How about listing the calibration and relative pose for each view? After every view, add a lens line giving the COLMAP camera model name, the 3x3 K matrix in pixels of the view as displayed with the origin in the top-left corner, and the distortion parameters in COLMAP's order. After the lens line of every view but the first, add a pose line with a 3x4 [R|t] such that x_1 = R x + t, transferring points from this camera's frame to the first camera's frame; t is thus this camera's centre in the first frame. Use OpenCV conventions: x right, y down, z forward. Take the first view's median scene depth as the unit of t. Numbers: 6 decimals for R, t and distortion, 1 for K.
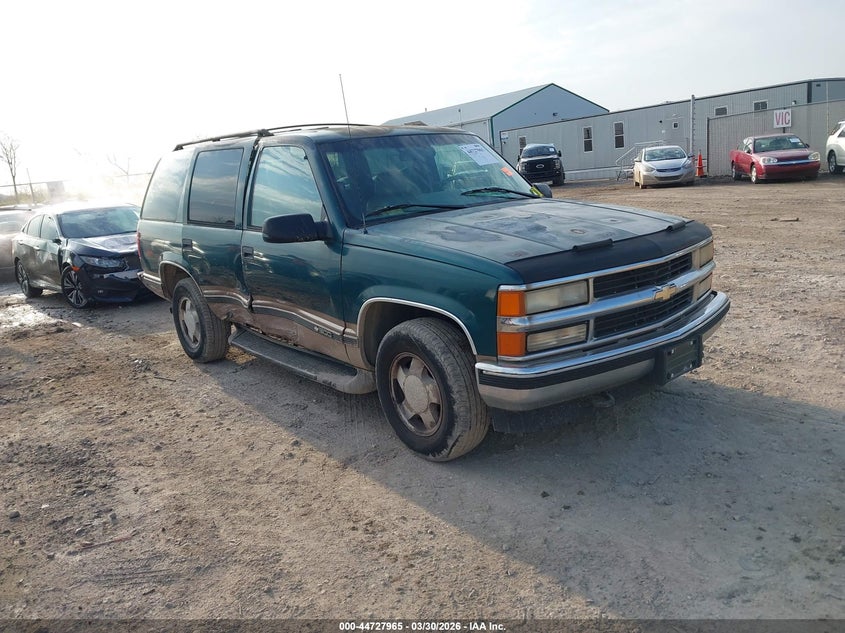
lens RADIAL K [[684.0, 0, 431.6], [0, 684.0, 312.9], [0, 0, 1]] dist [0.017659, 0.012157]
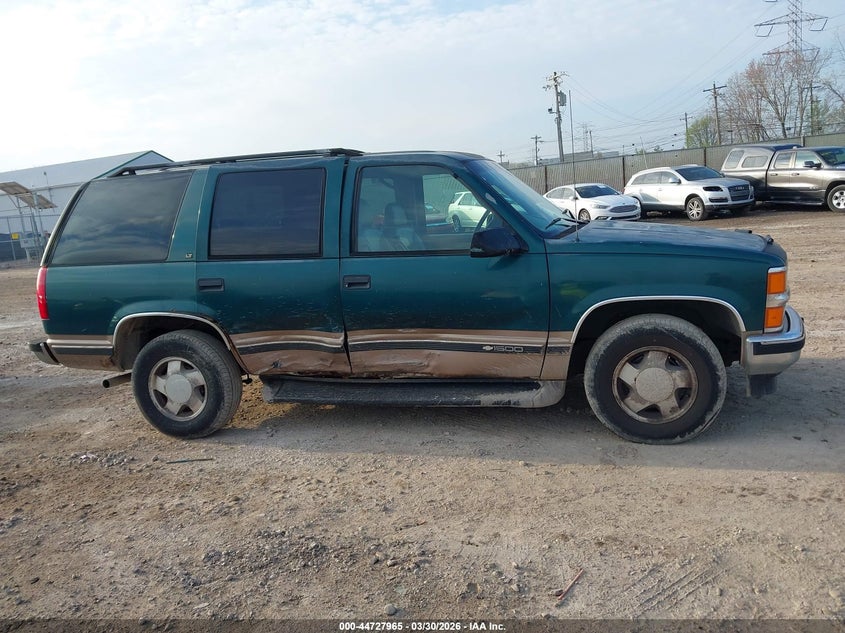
lens RADIAL K [[672.8, 0, 425.2], [0, 672.8, 316.3], [0, 0, 1]] dist [0.040809, -0.066521]
pose [[0.808292, -0.080118, 0.583306, -0.857078], [0.136469, 0.989213, -0.053236, 0.017982], [-0.572748, 0.122633, 0.810506, 0.297783]]
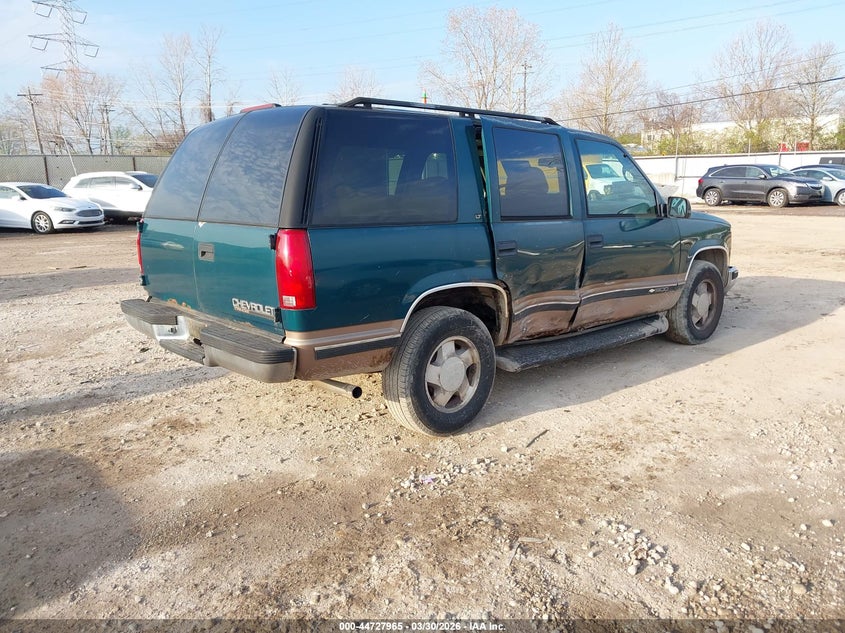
lens RADIAL K [[672.8, 0, 425.2], [0, 672.8, 316.3], [0, 0, 1]] dist [0.040809, -0.066521]
pose [[-0.043607, -0.105105, 0.993505, -1.502822], [0.234255, 0.965651, 0.112441, -0.182796], [-0.971197, 0.237637, -0.017488, 1.556910]]
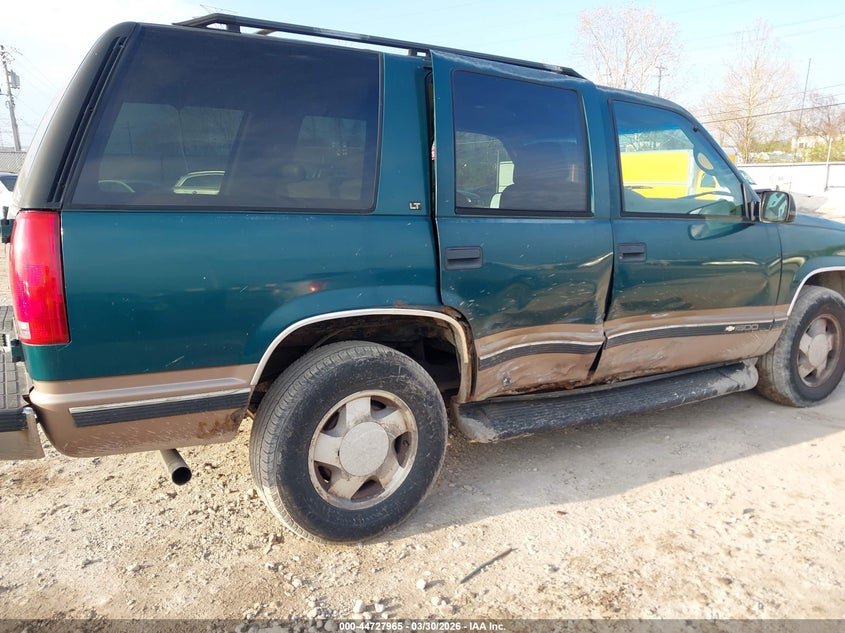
lens RADIAL K [[684.0, 0, 431.6], [0, 684.0, 312.9], [0, 0, 1]] dist [0.017659, 0.012157]
pose [[0.124936, -0.085564, 0.988468, -1.149956], [0.198394, 0.978308, 0.059609, -0.131566], [-0.972127, 0.188659, 0.139201, 1.343559]]
